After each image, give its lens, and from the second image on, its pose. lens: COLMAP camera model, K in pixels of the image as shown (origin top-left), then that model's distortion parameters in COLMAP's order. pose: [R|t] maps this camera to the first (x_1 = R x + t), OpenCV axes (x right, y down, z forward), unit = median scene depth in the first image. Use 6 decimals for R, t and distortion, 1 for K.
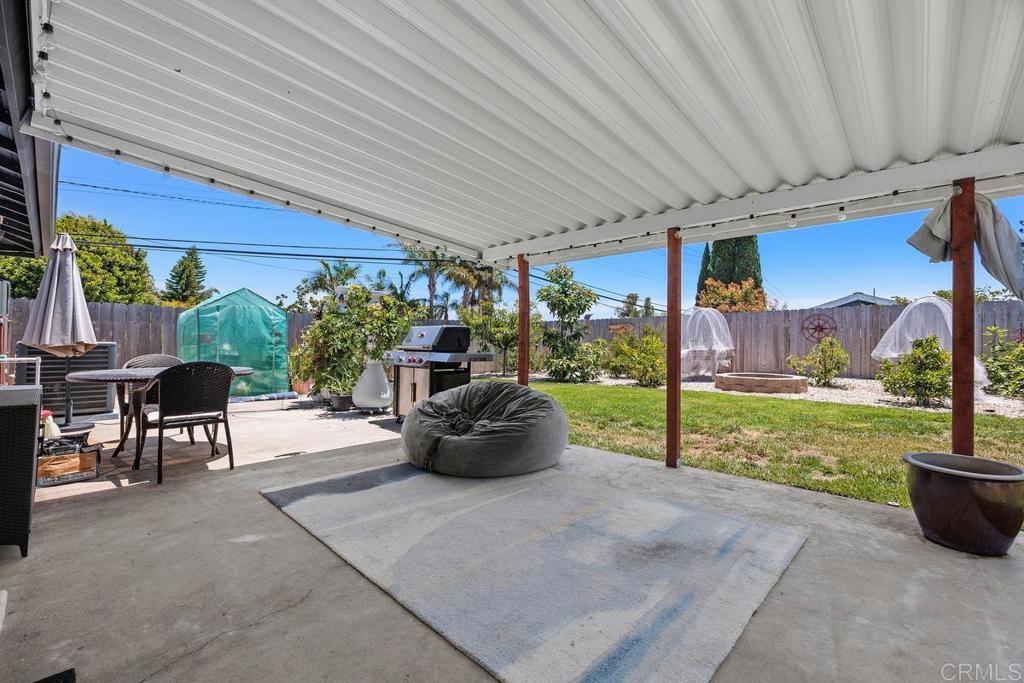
lens RADIAL K [[440.3, 0, 513.3], [0, 440.3, 337.9], [0, 0, 1]] dist [-0.001906, 0.000163]
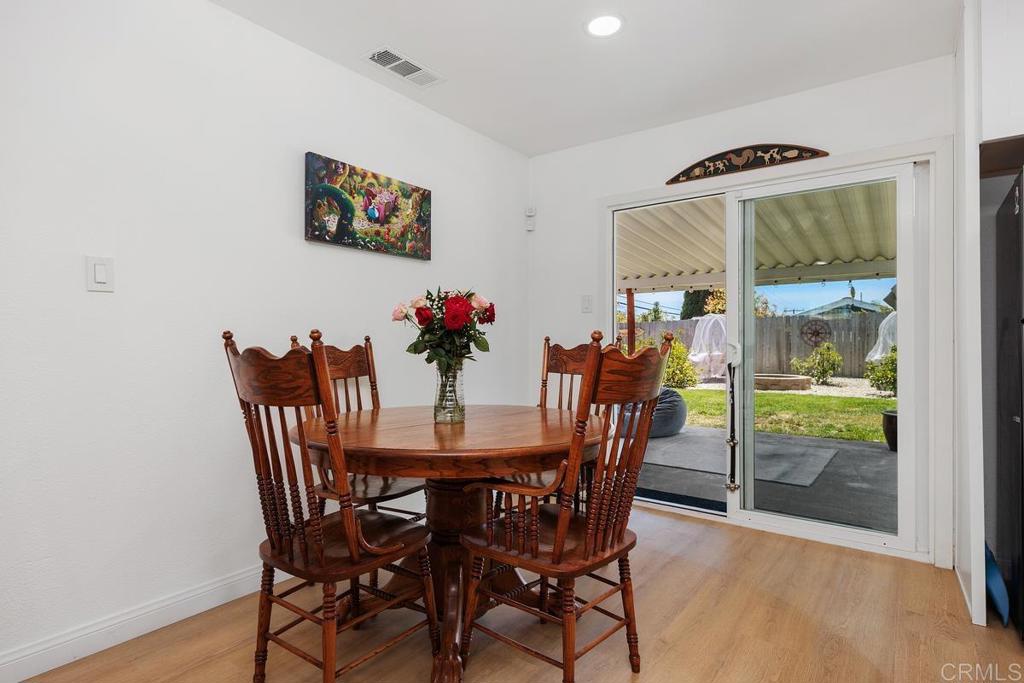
lens RADIAL K [[539.4, 0, 514.5], [0, 539.4, 344.3], [0, 0, 1]] dist [0.005367, 0.000811]
pose [[0.992802, -0.007088, 0.119561, -0.337479], [0.005391, 0.999880, 0.014508, -0.026400], [-0.119649, -0.013759, 0.992721, -0.394610]]
